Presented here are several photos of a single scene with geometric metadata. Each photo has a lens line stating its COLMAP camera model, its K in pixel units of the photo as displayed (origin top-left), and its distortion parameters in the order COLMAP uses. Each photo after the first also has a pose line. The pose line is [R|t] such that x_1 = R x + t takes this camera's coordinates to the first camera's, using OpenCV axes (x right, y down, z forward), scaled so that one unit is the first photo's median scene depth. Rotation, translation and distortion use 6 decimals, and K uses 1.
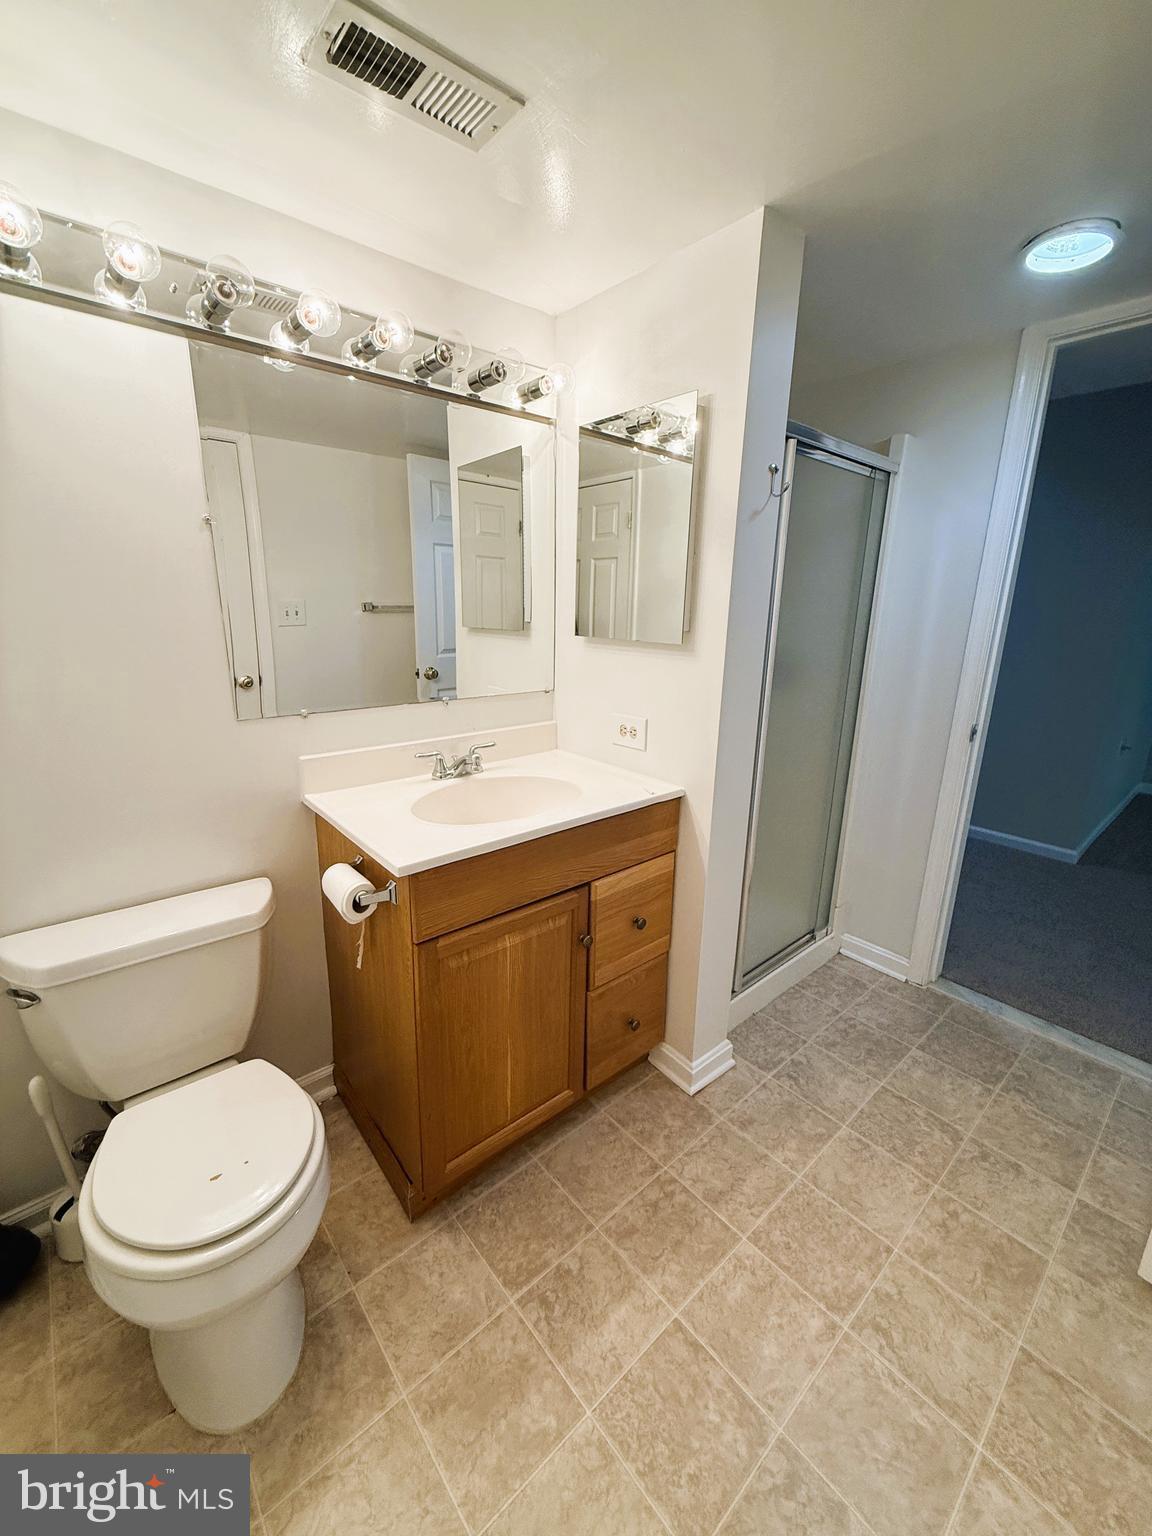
lens RADIAL K [[613.1, 0, 577.2], [0, 613.1, 795.7], [0, 0, 1]] dist [0.001318, 0.000418]
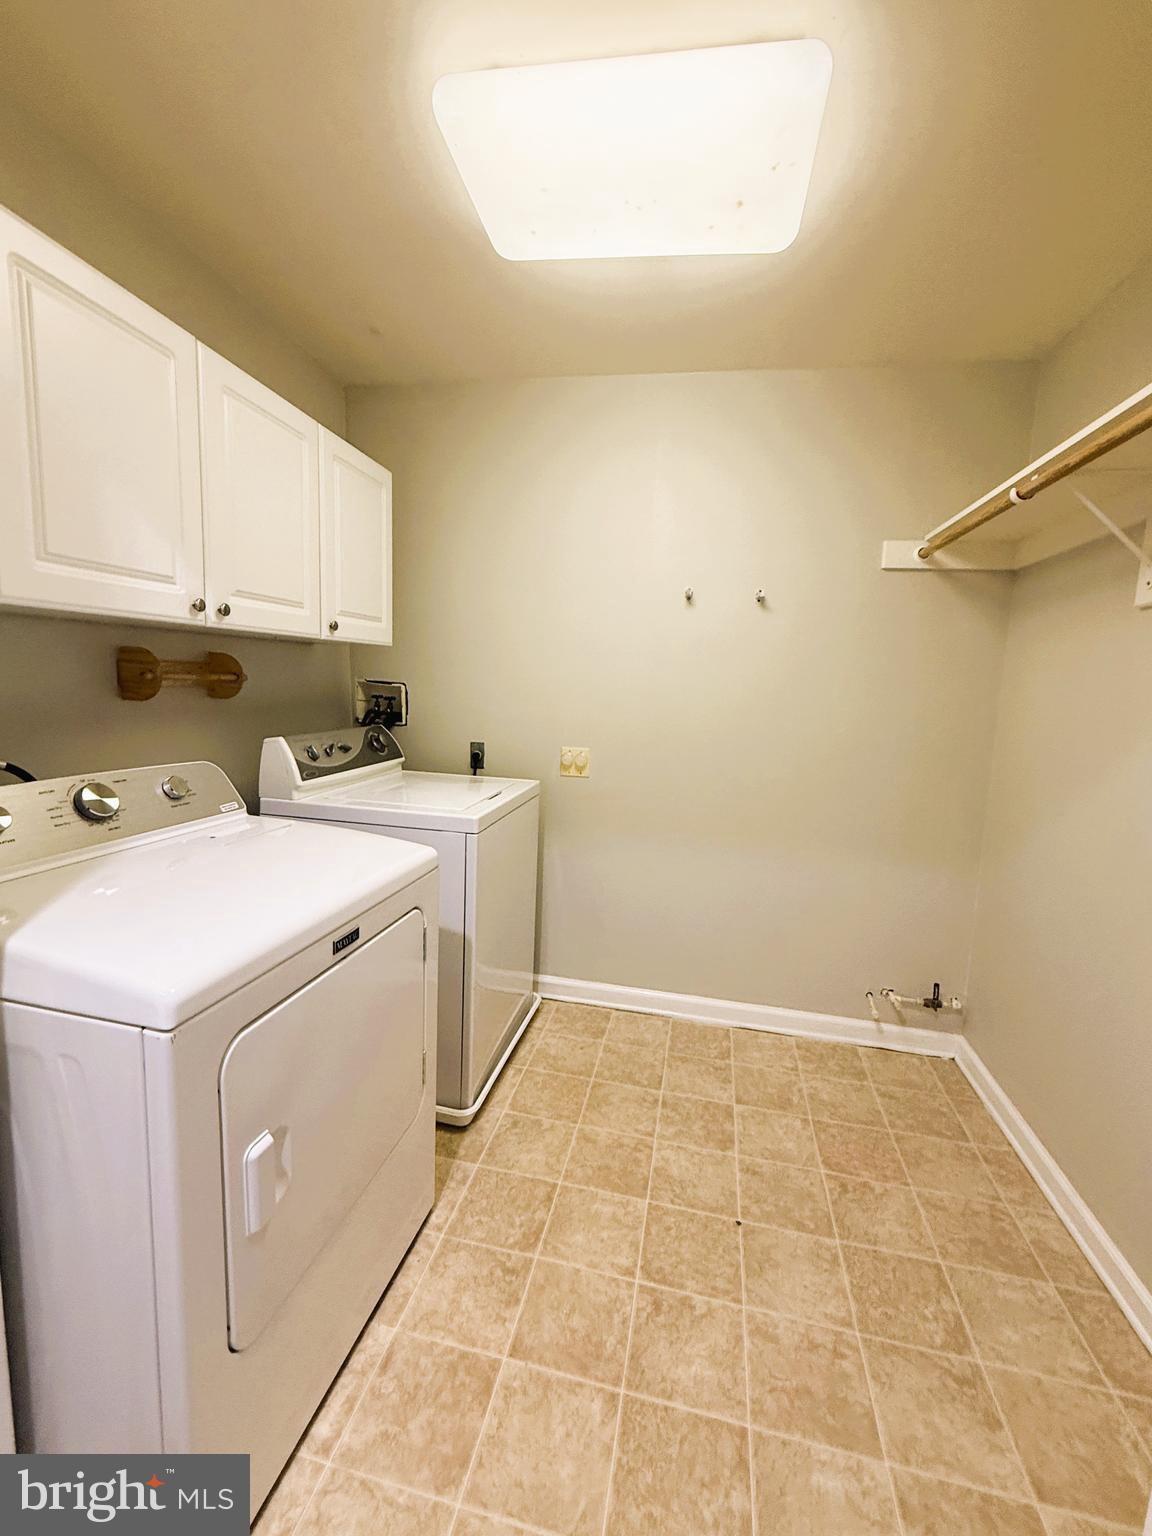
lens RADIAL K [[613.1, 0, 579.7], [0, 613.1, 766.4], [0, 0, 1]] dist [0.001318, 0.000418]
pose [[0.611317, 0.113641, -0.783184, 0.898408], [-0.274315, 0.958710, -0.075008, 0.032783], [0.742323, 0.260692, 0.617249, -0.045835]]
